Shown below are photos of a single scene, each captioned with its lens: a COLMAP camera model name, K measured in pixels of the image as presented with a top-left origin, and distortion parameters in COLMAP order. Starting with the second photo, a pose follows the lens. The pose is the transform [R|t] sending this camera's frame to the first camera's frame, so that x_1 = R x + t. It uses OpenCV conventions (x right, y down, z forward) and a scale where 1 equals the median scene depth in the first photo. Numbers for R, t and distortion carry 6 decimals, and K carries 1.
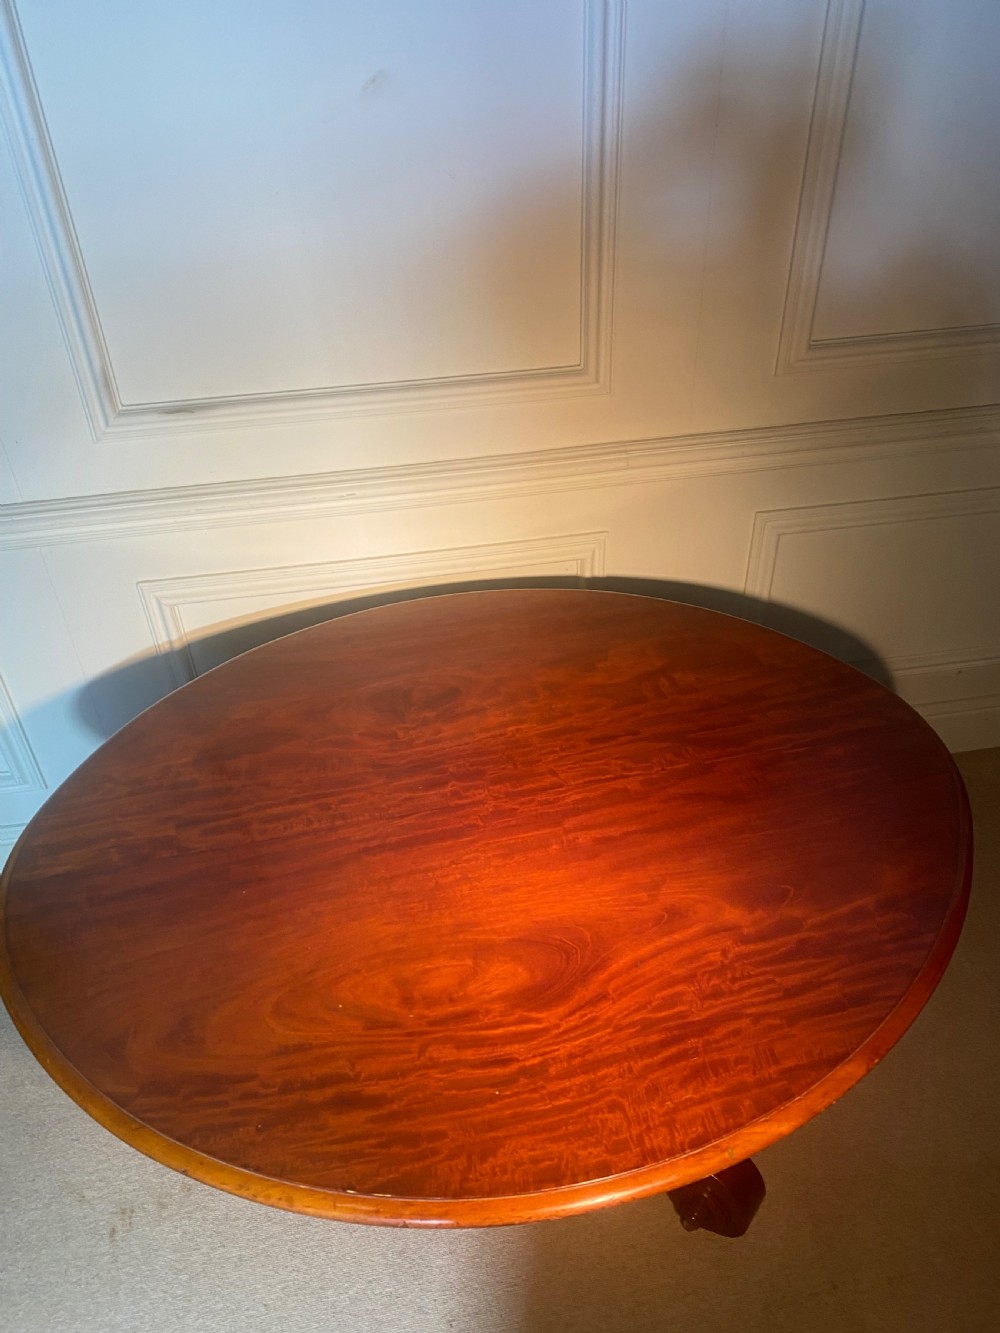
lens RADIAL K [[1072.9, 0, 493.8], [0, 1072.9, 668.1], [0, 0, 1]] dist [0.011947, -0.012776]
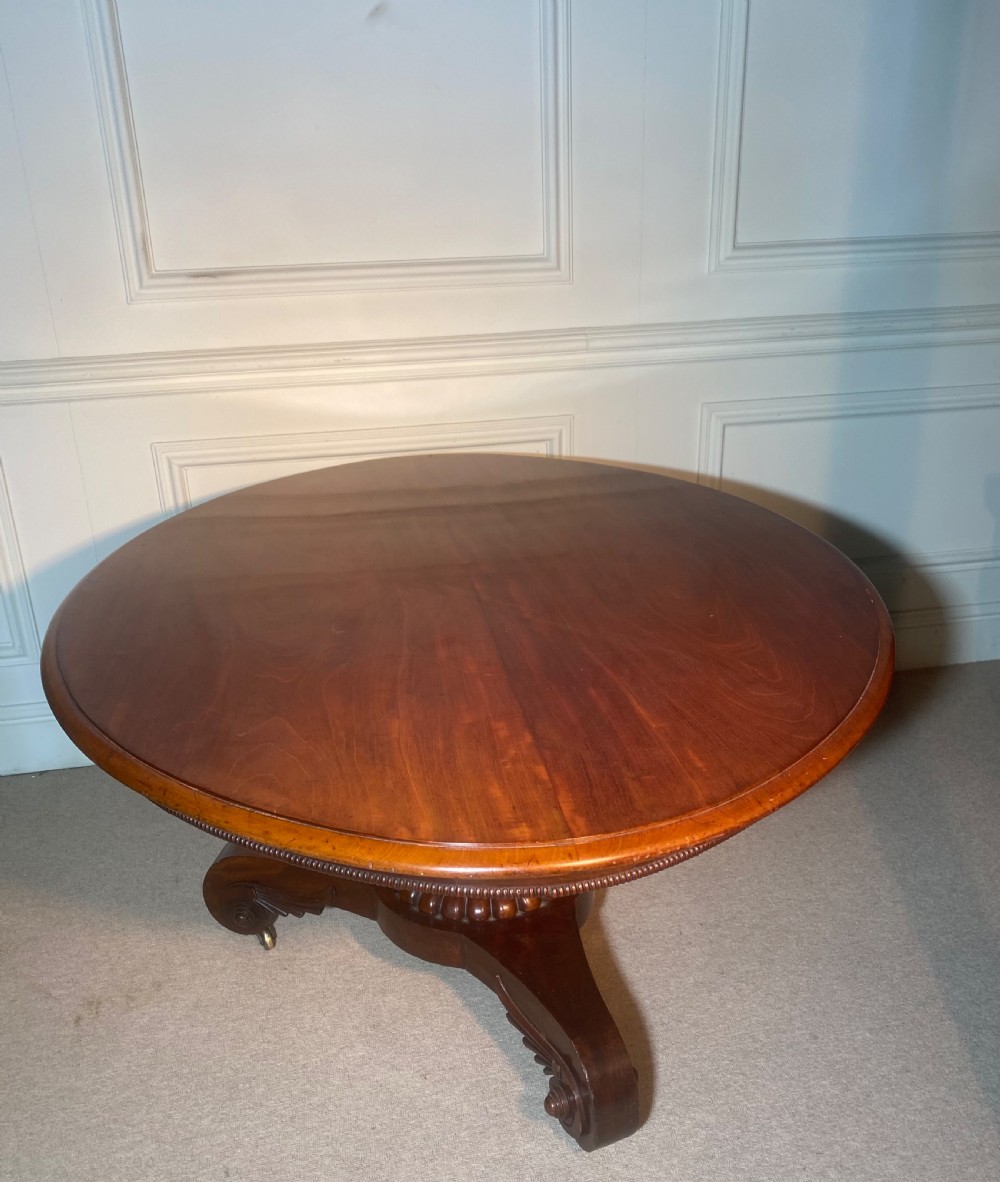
lens RADIAL K [[1096.0, 0, 507.5], [0, 1096.0, 586.5], [0, 0, 1]] dist [-0.007496, 0.019295]
pose [[0.999675, -0.001190, 0.025462, 0.010363], [0.008150, 0.961391, -0.275064, 0.479071], [-0.024151, 0.275182, 0.961089, -0.078033]]
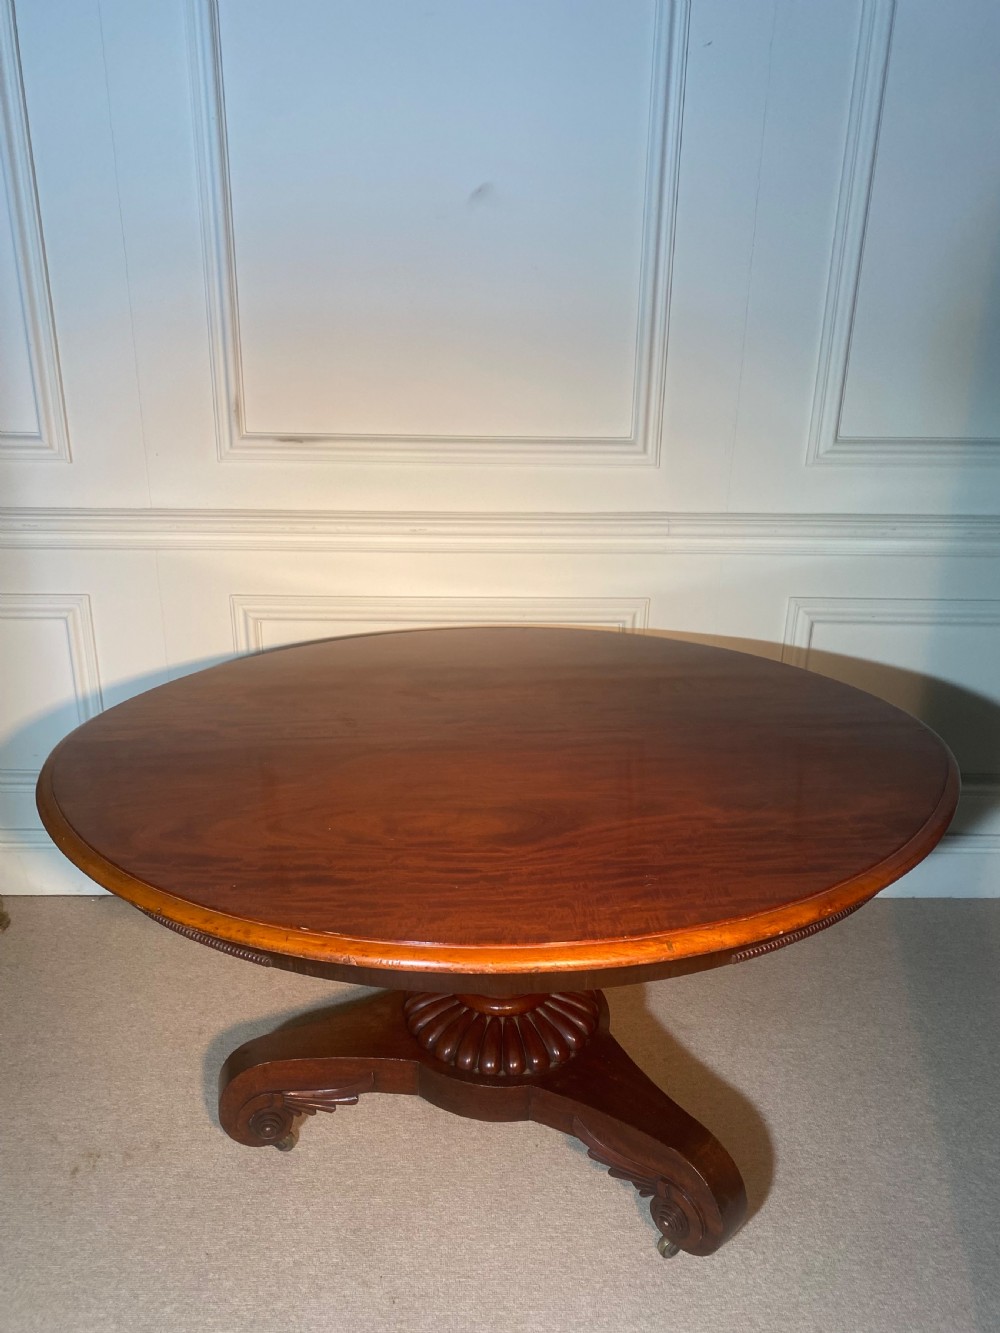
lens RADIAL K [[1072.9, 0, 475.3], [0, 1072.9, 660.2], [0, 0, 1]] dist [0.011947, -0.012776]
pose [[0.987196, 0.094679, -0.128374, 0.101536], [-0.129453, 0.945756, -0.297971, 0.371314], [0.093199, 0.310775, 0.945903, -0.048711]]
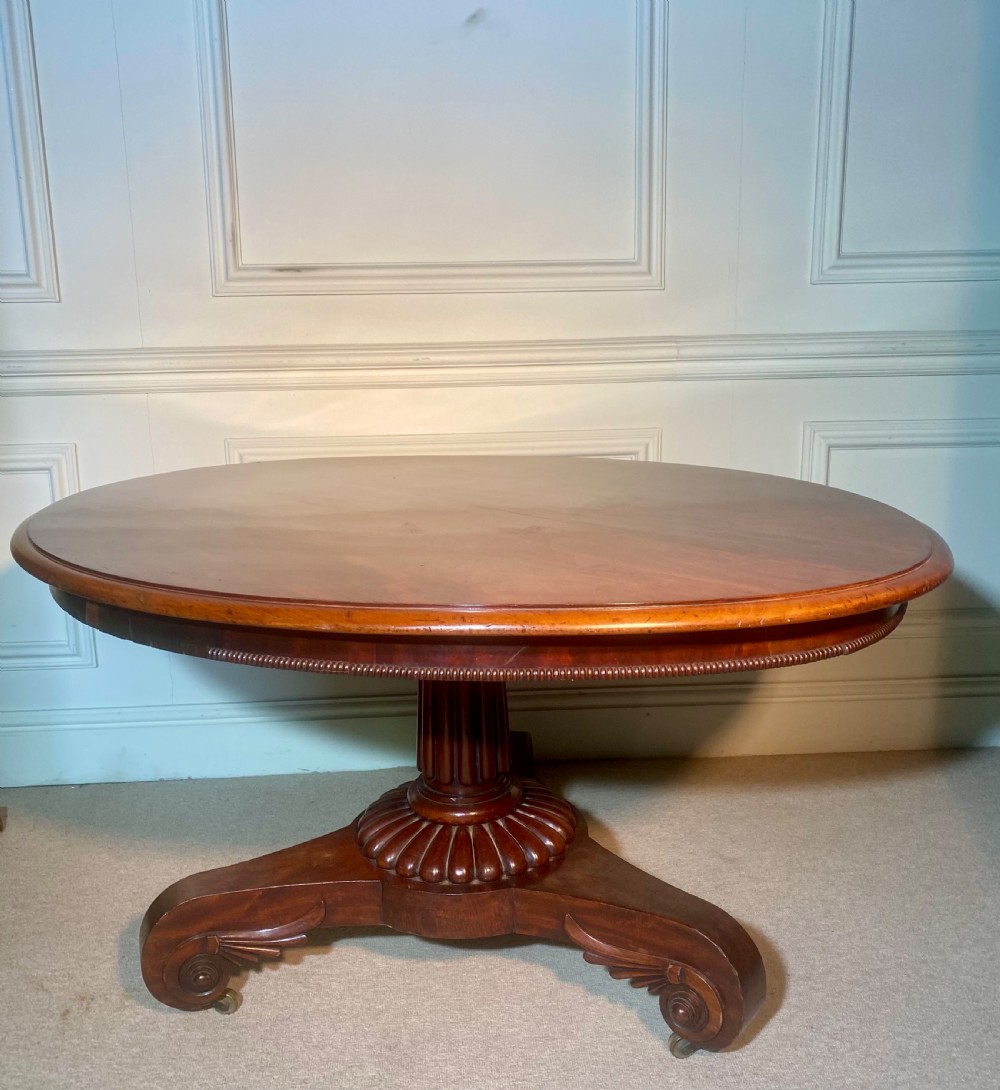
lens RADIAL K [[1119.5, 0, 486.3], [0, 1119.5, 551.1], [0, 0, 1]] dist [0.007206, 0.000000]
pose [[0.994237, 0.039670, -0.099596, 0.064556], [-0.079314, 0.897221, -0.434400, 0.628912], [0.072127, 0.439796, 0.895197, 0.060285]]
